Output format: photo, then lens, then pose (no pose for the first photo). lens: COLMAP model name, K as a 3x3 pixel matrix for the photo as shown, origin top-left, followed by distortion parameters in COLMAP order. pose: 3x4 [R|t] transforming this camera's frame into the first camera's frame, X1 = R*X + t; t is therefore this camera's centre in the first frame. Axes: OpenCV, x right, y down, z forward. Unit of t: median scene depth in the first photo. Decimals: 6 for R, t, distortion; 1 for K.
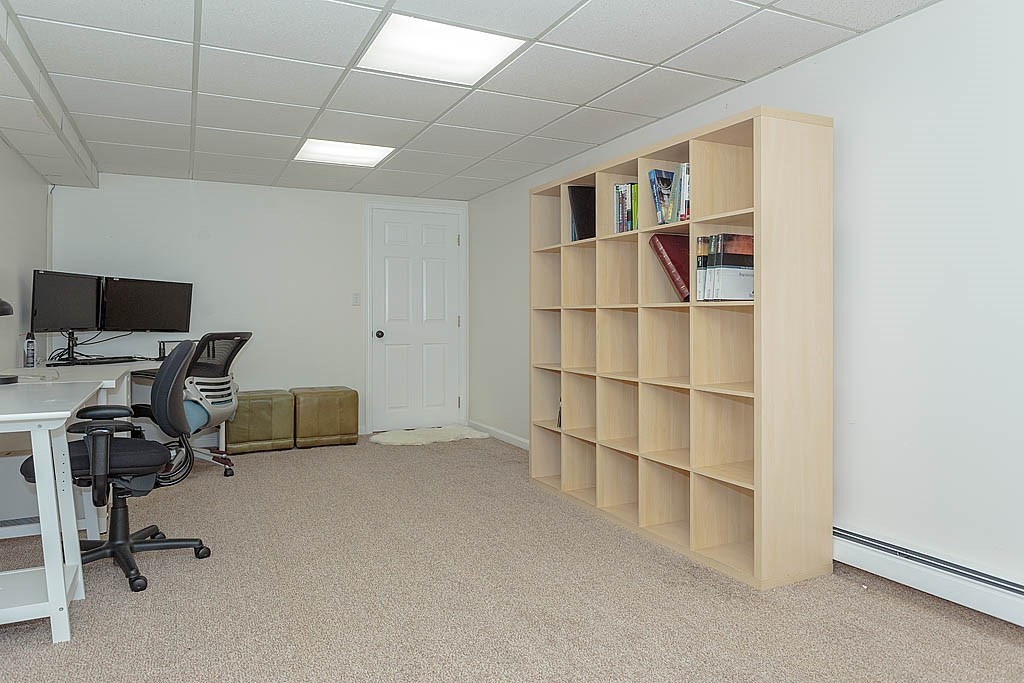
lens RADIAL K [[671.0, 0, 512.2], [0, 671.0, 338.8], [0, 0, 1]] dist [0.001288, 0.000910]
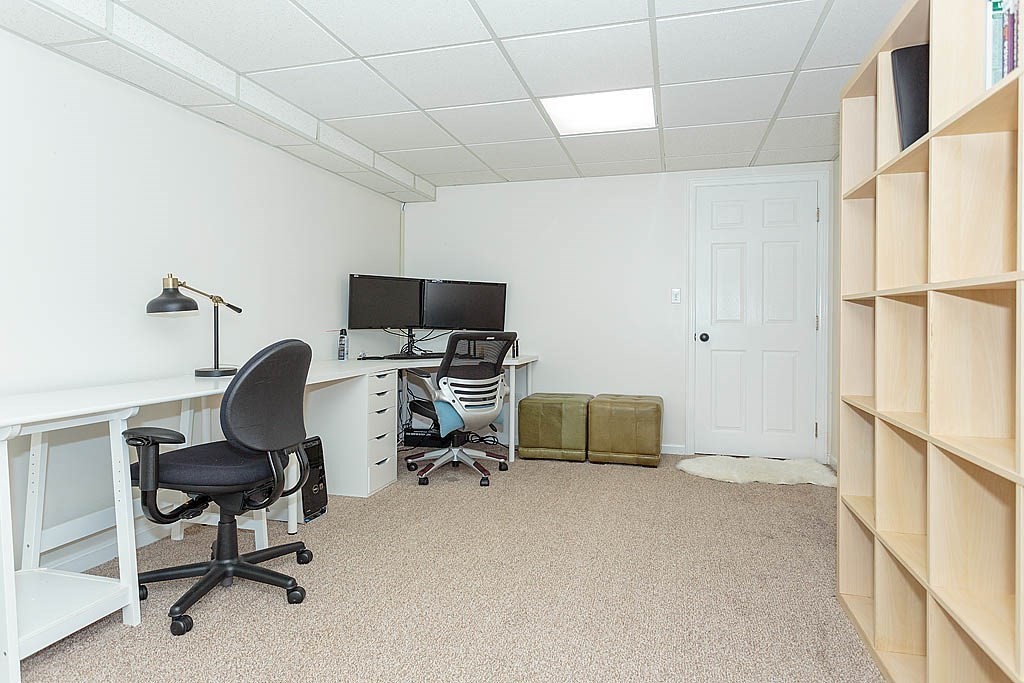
lens RADIAL K [[578.8, 0, 512.3], [0, 578.8, 332.8], [0, 0, 1]] dist [-0.003869, -0.000433]
pose [[0.748728, 0.017077, -0.662658, 0.124130], [-0.023918, 0.999713, -0.001262, -0.007320], [0.662446, 0.016794, 0.748921, 0.379063]]
